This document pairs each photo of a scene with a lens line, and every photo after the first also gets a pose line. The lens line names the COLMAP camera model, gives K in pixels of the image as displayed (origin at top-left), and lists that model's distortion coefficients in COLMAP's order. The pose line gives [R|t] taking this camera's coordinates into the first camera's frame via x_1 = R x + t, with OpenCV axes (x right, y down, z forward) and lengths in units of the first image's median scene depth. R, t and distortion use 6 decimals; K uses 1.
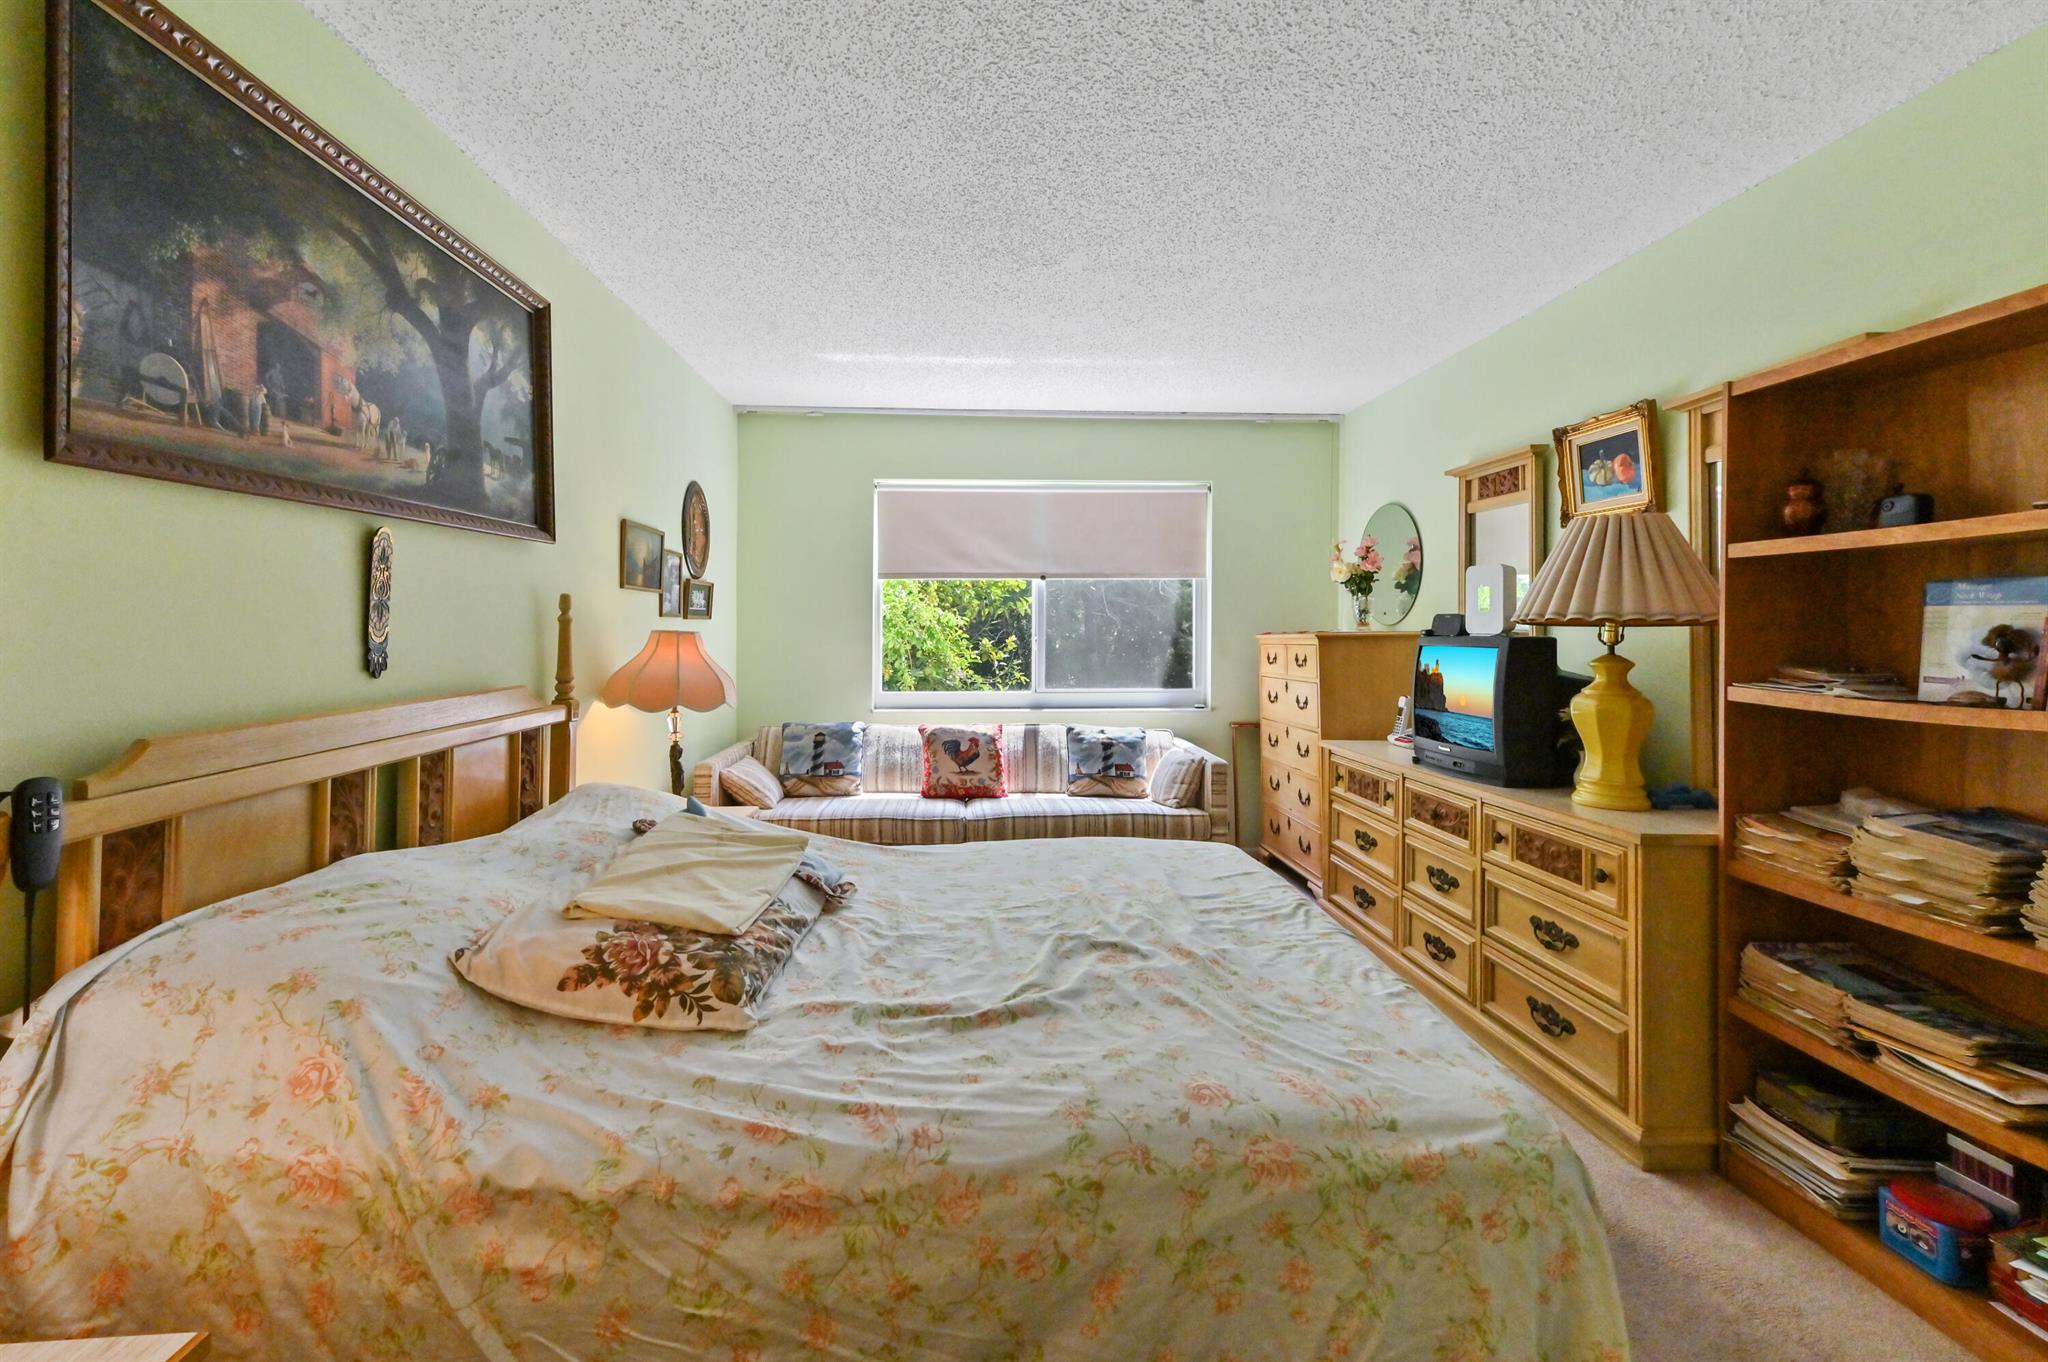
lens RADIAL K [[813.0, 0, 998.2], [0, 813.0, 620.8], [0, 0, 1]] dist [0.011711, -0.000629]
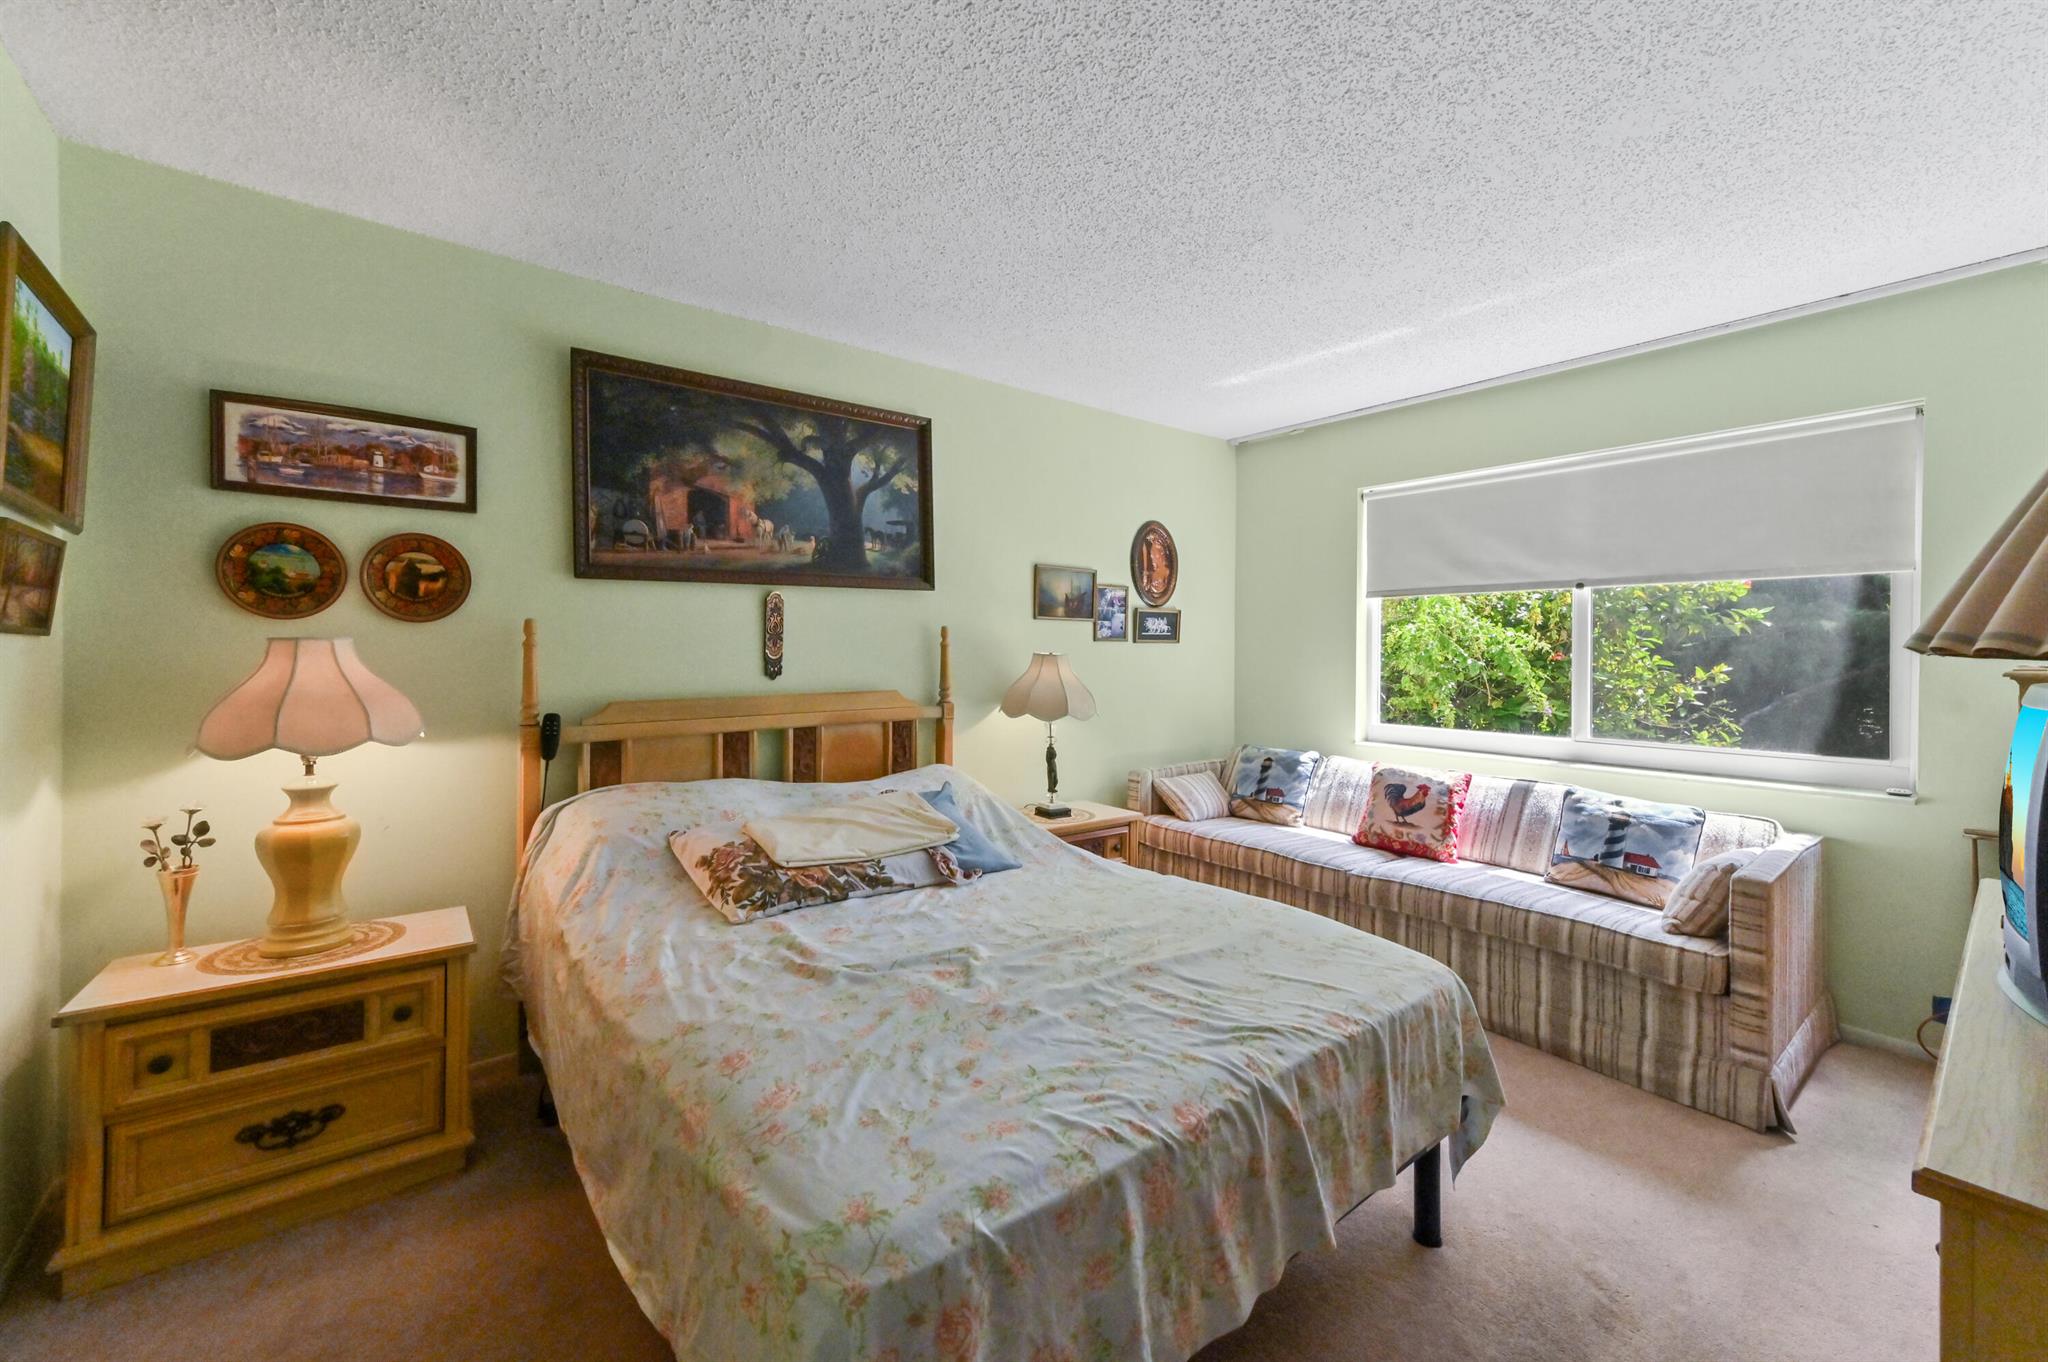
lens RADIAL K [[813.0, 0, 1040.1], [0, 813.0, 645.9], [0, 0, 1]] dist [0.011711, -0.000629]
pose [[0.597654, 0.002617, -0.801750, 0.785162], [0.001900, 0.999987, 0.004681, -0.006364], [0.801752, -0.004321, 0.597642, 0.361295]]
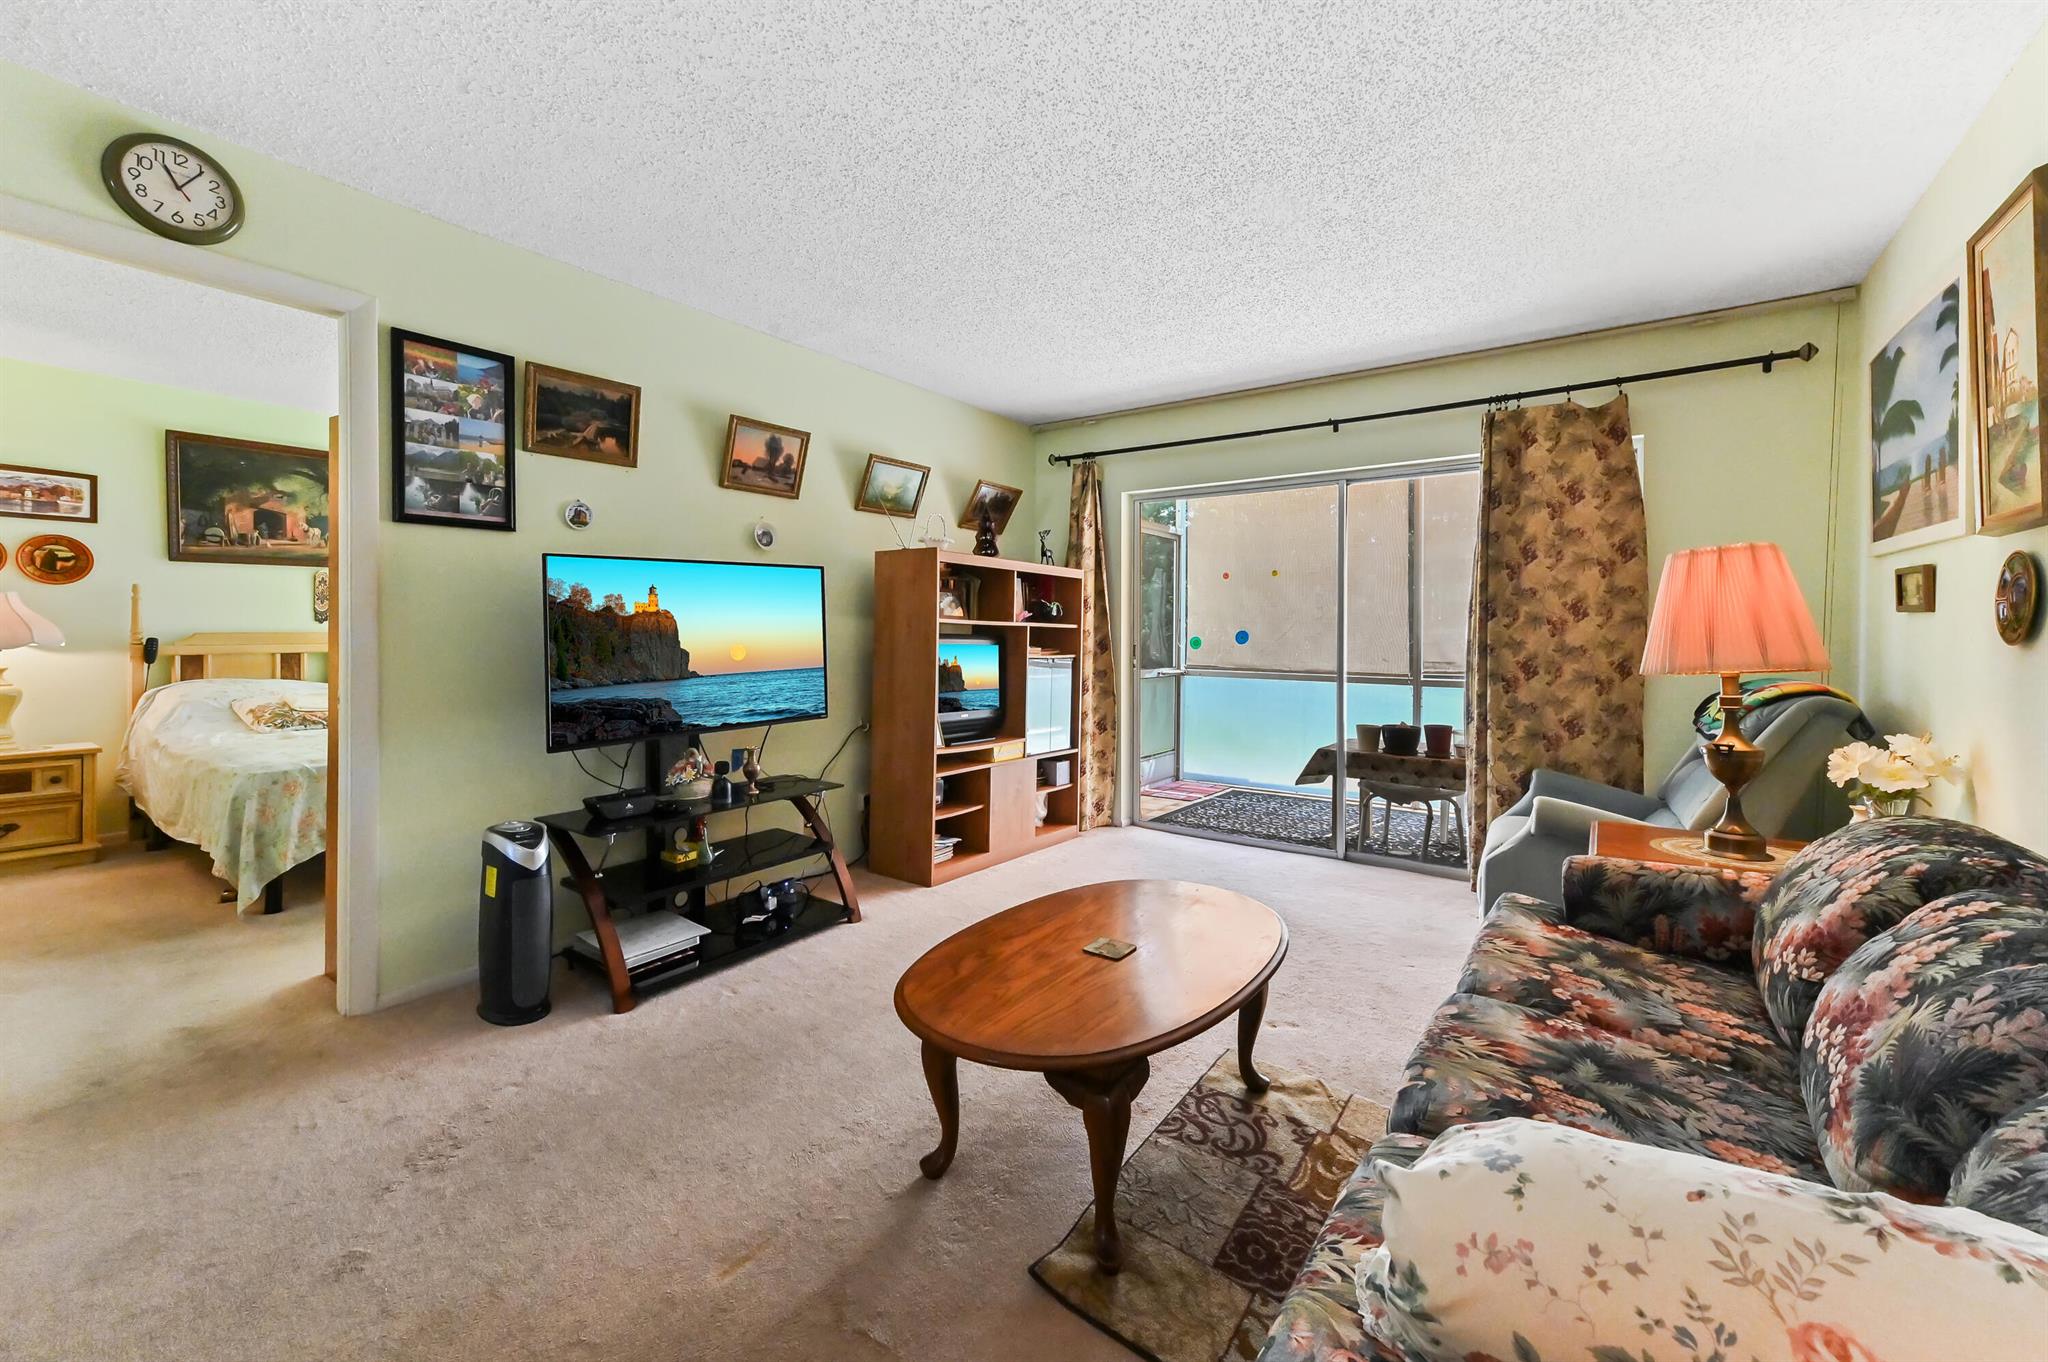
lens RADIAL K [[813.0, 0, 1035.1], [0, 813.0, 633.8], [0, 0, 1]] dist [0.011711, -0.000629]
pose [[0.786335, 0.007600, -0.617753, 2.499172], [-0.001044, 0.999939, 0.010972, 0.060804], [0.617799, -0.007983, 0.786295, 0.239398]]
